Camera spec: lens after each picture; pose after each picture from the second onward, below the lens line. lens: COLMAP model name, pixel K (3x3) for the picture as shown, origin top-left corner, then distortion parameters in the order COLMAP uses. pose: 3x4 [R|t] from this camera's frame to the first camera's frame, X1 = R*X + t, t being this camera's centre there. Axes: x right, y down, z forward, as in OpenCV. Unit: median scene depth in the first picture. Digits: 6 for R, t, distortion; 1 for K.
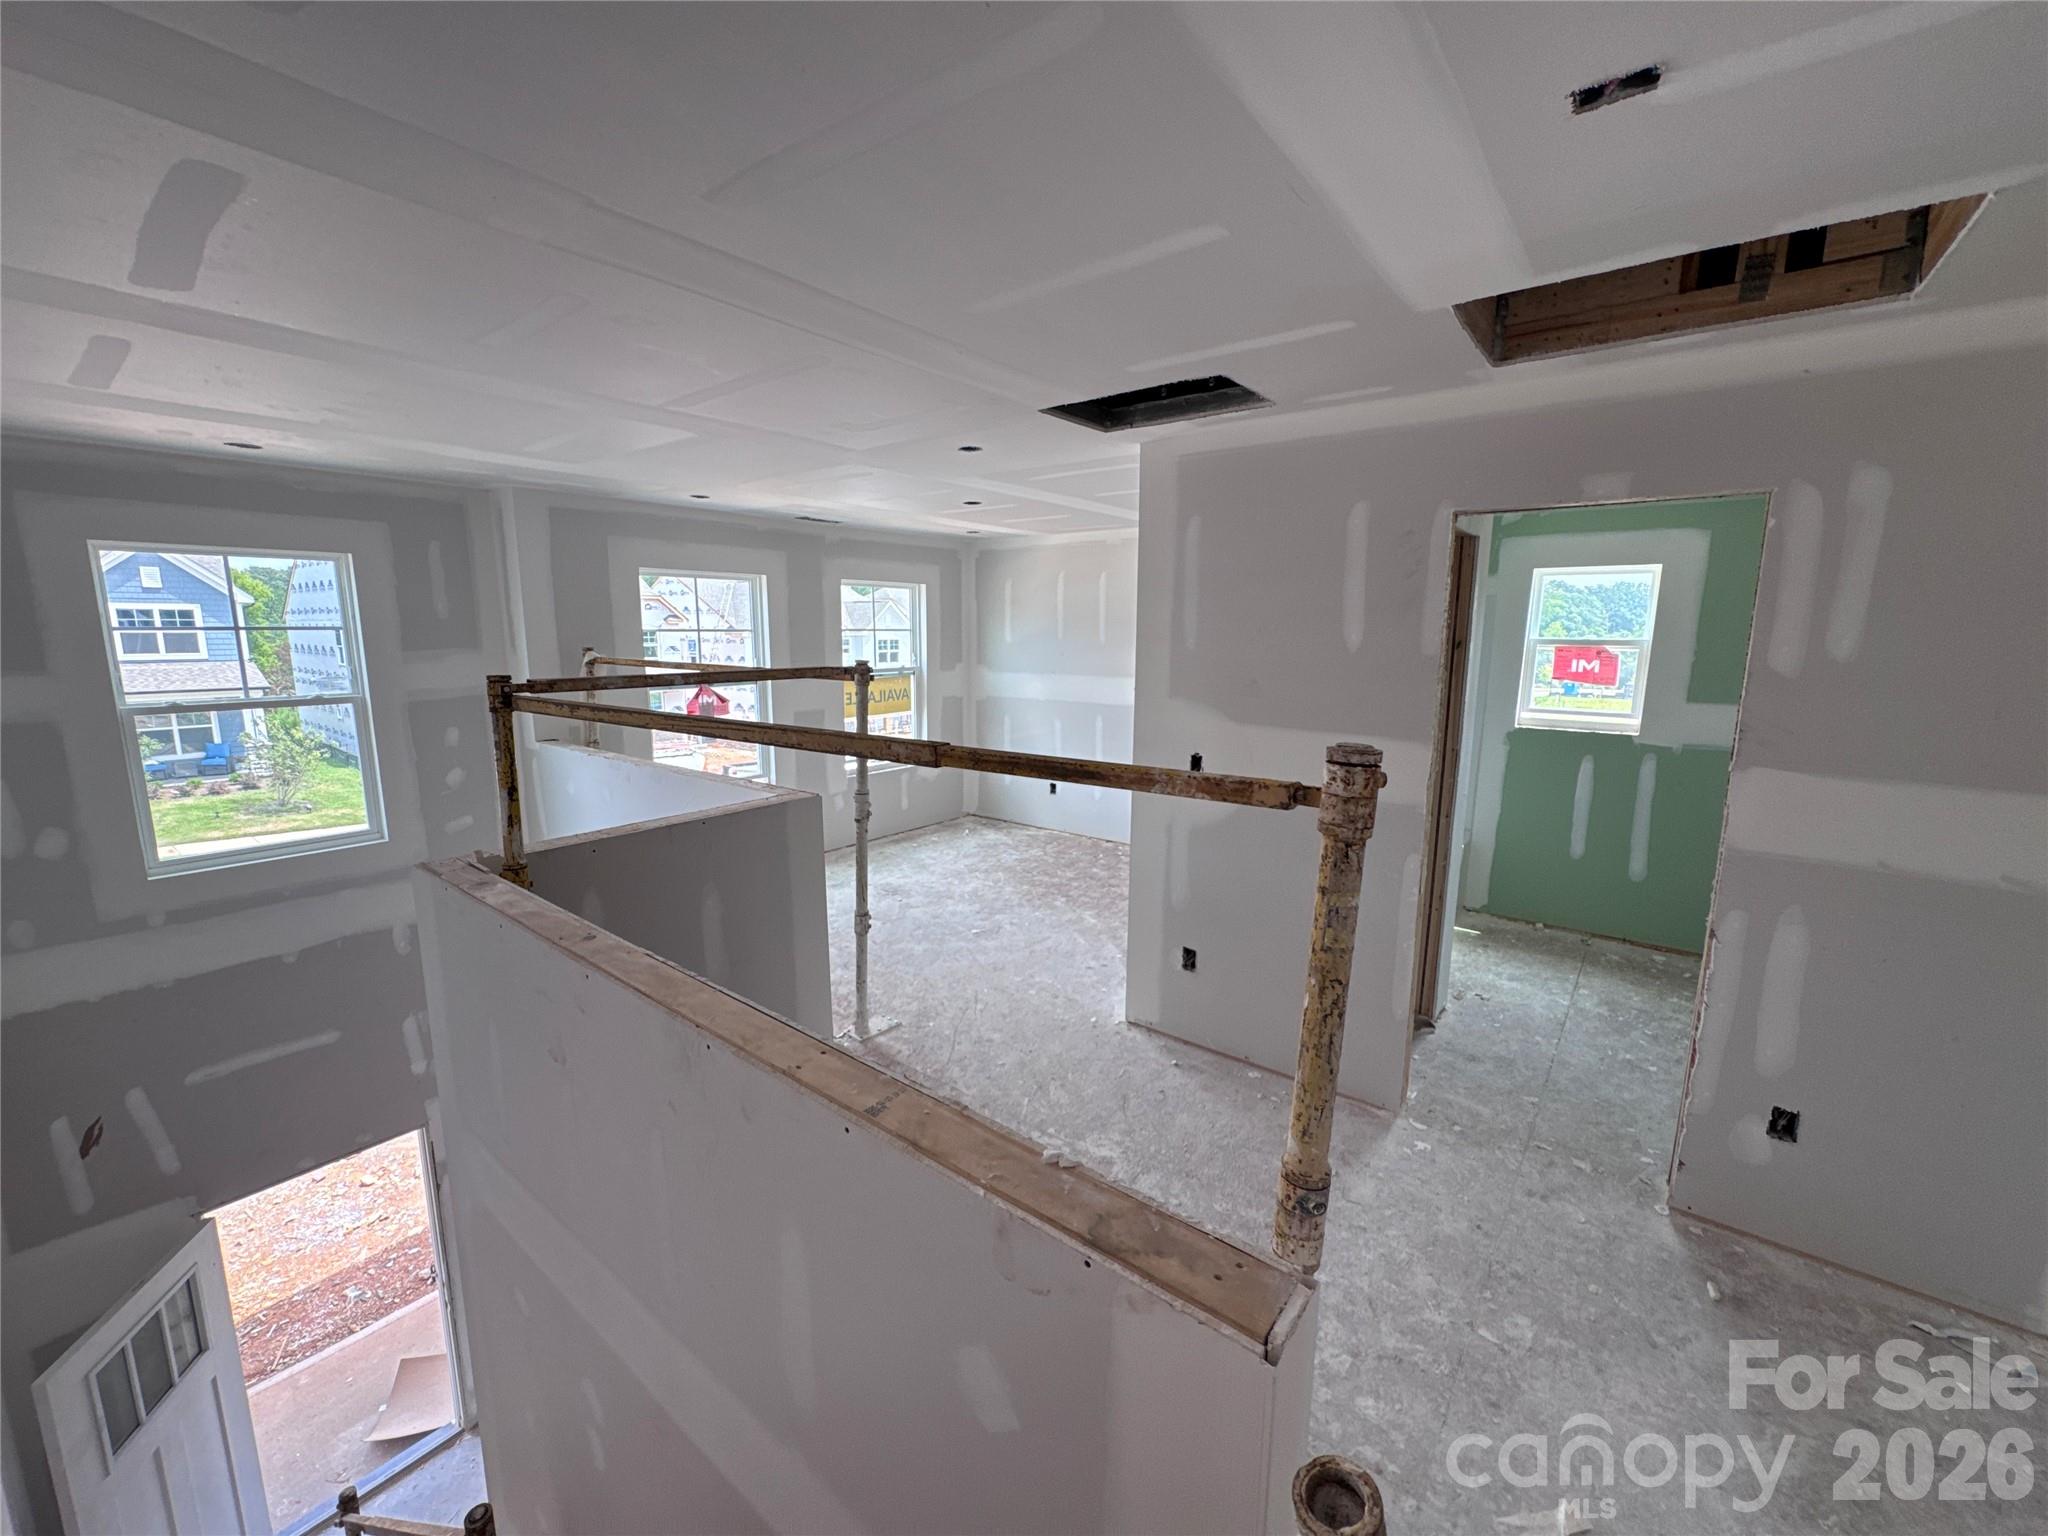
lens RADIAL K [[820.8, 0, 1021.7], [0, 820.8, 766.0], [0, 0, 1]] dist [-0.006276, 0.000591]
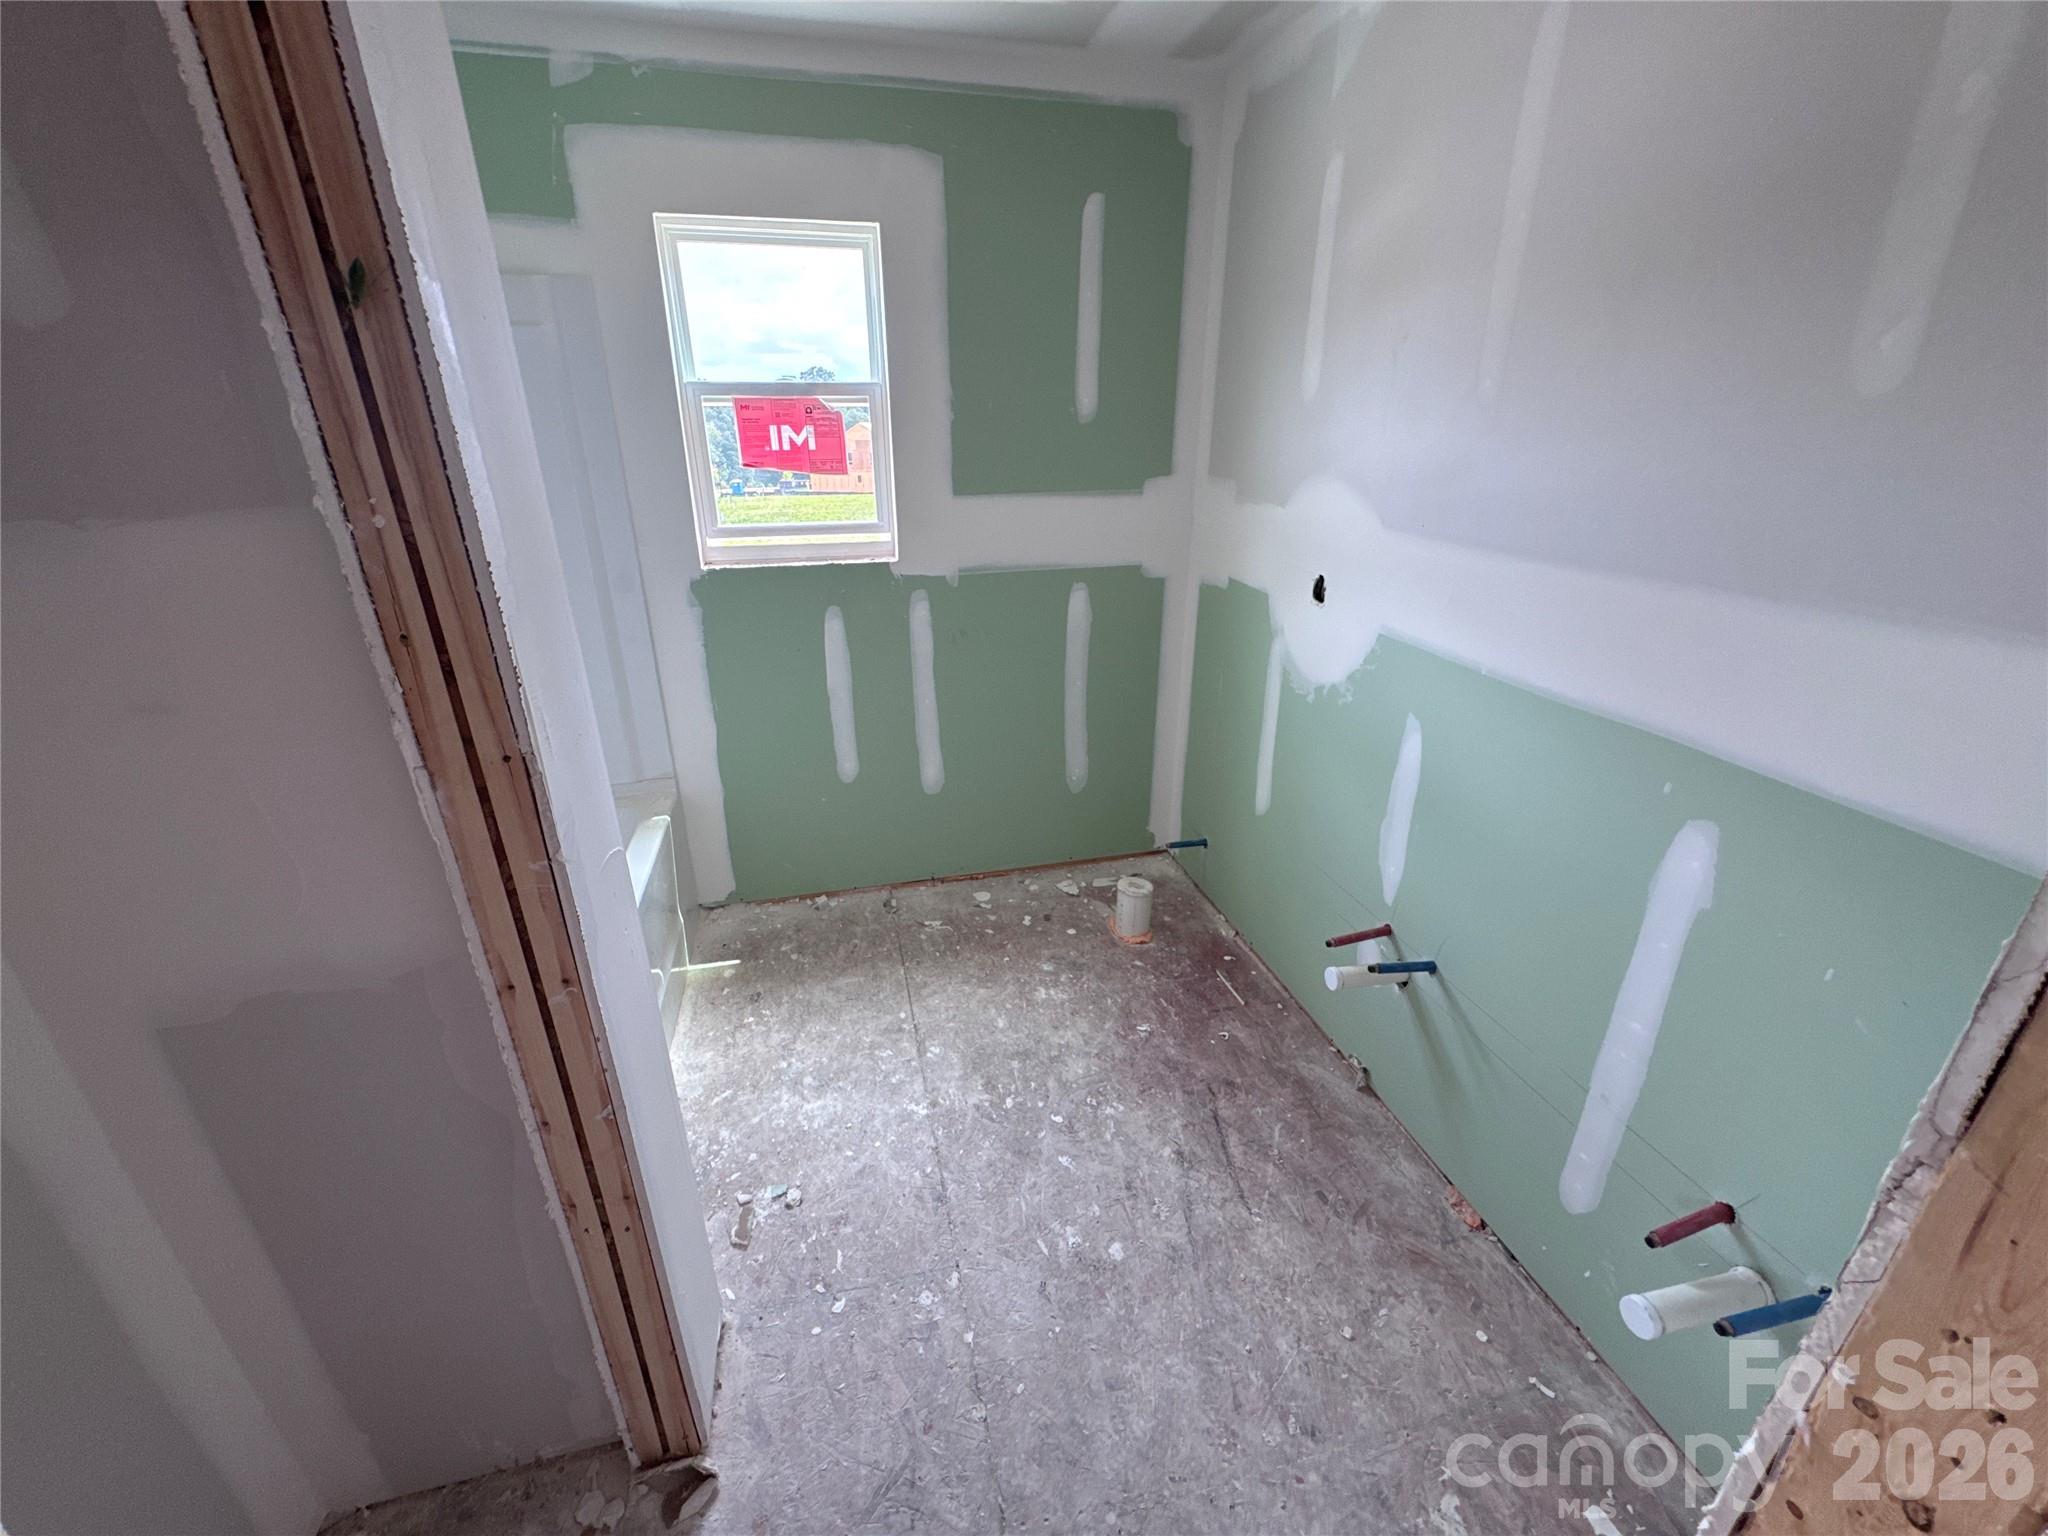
lens RADIAL K [[820.8, 0, 1018.8], [0, 820.8, 766.3], [0, 0, 1]] dist [-0.006276, 0.000591]
pose [[0.616570, -0.308591, 0.724302, 0.337557], [0.141742, 0.948459, 0.283434, -0.051426], [-0.774436, -0.072093, 0.628532, 0.551709]]
